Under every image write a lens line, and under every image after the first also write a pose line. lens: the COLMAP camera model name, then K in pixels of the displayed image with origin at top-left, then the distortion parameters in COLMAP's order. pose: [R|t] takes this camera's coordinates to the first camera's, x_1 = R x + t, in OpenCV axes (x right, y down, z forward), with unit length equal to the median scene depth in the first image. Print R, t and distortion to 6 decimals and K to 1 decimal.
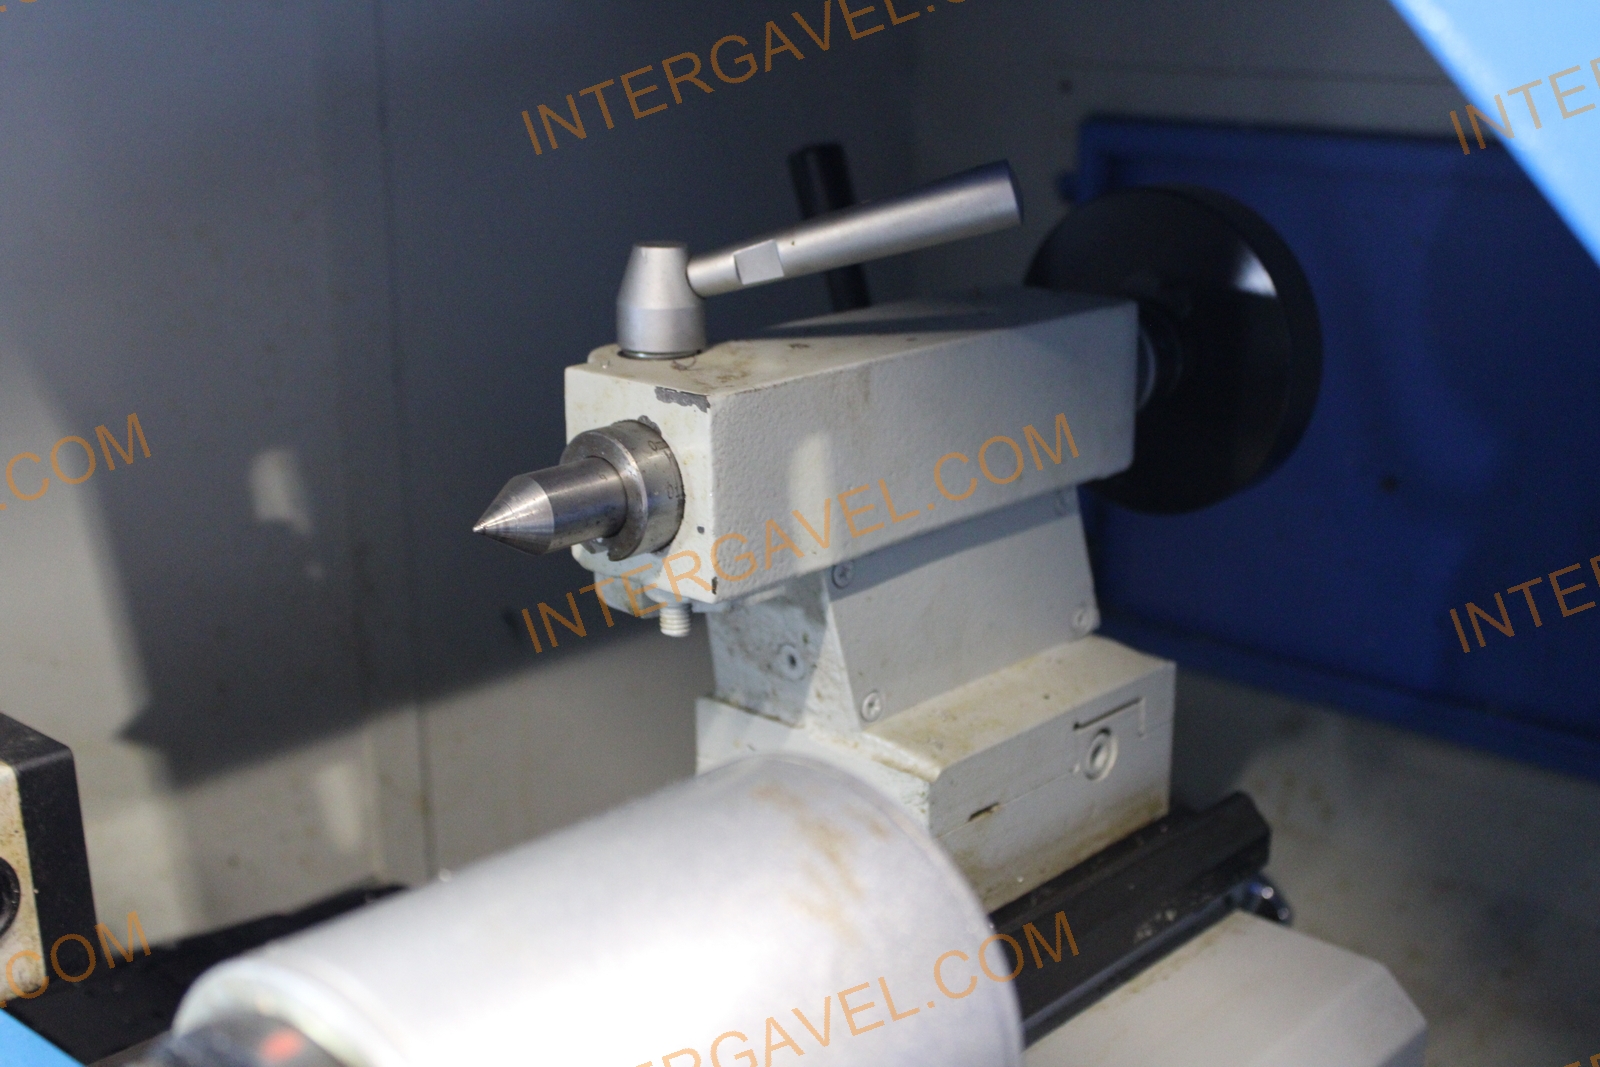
lens RADIAL K [[1929.5, 0, 800.0], [0, 1929.5, 533.5], [0, 0, 1]] dist [-0.014898, -0.006829]
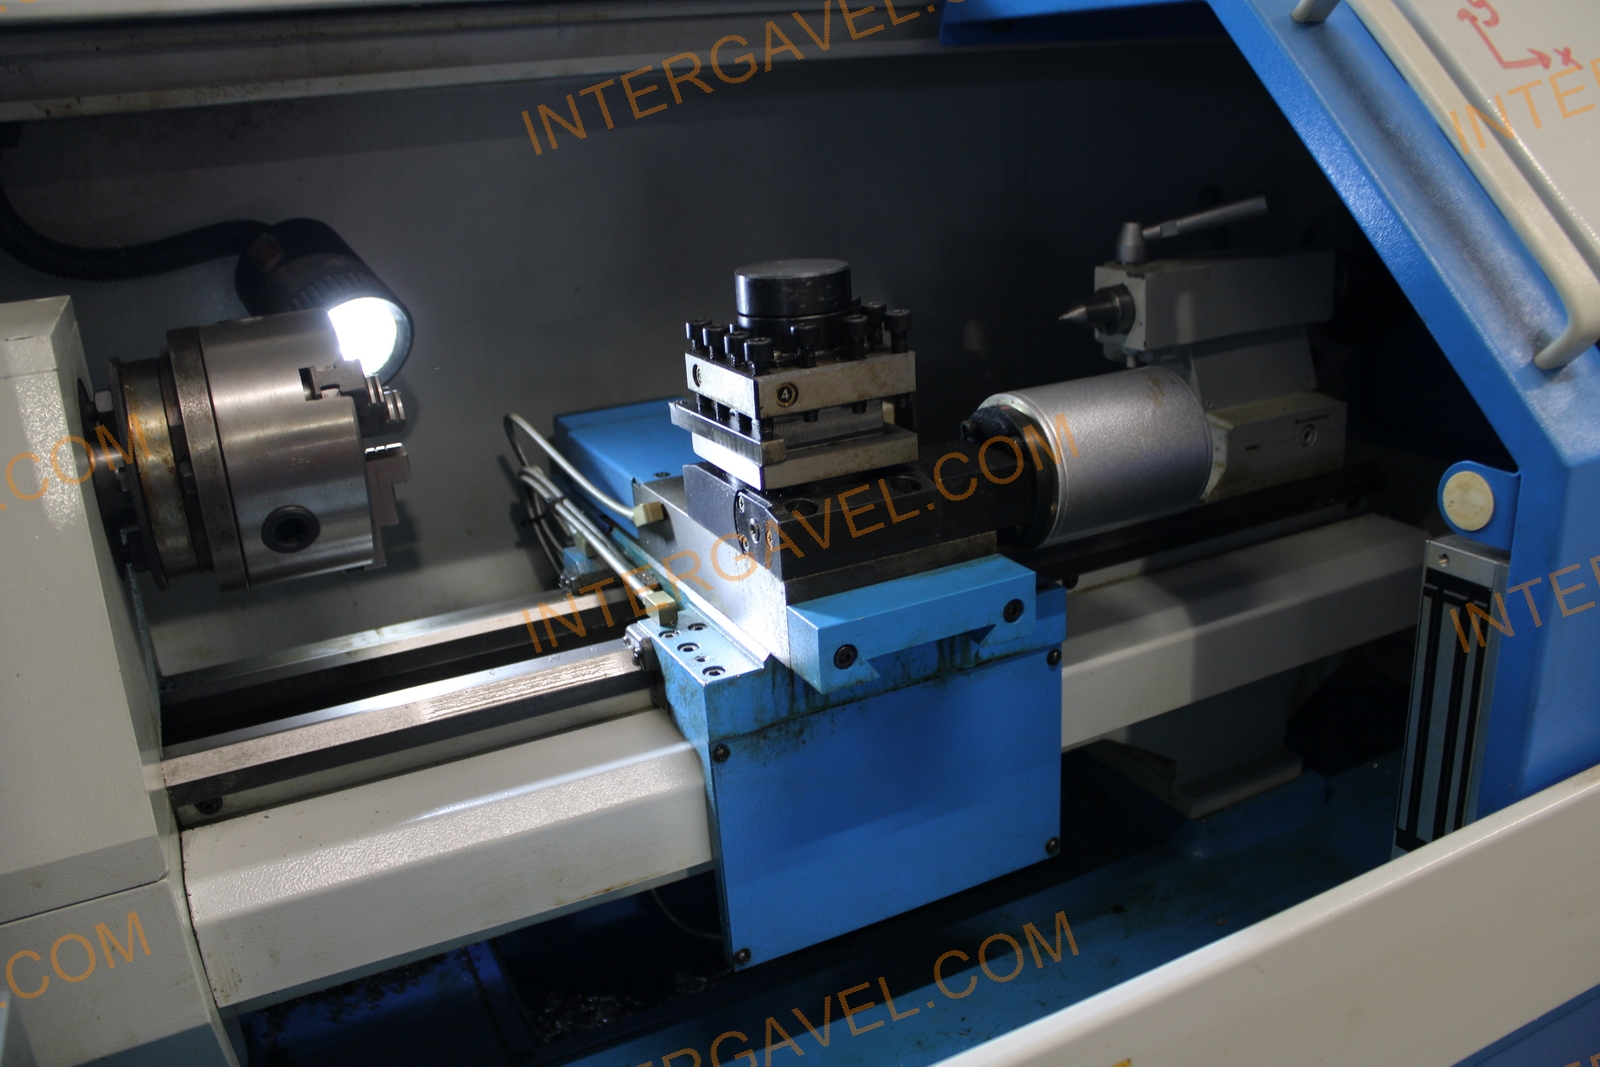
lens RADIAL K [[1300.4, 0, 800.0], [0, 1300.4, 533.5], [0, 0, 1]] dist [-0.174761, 0.192228]
pose [[0.935588, 0.065490, -0.346968, 0.141117], [-0.043067, 0.996478, 0.071956, 0.177338], [0.350459, -0.052378, 0.935112, -0.859659]]
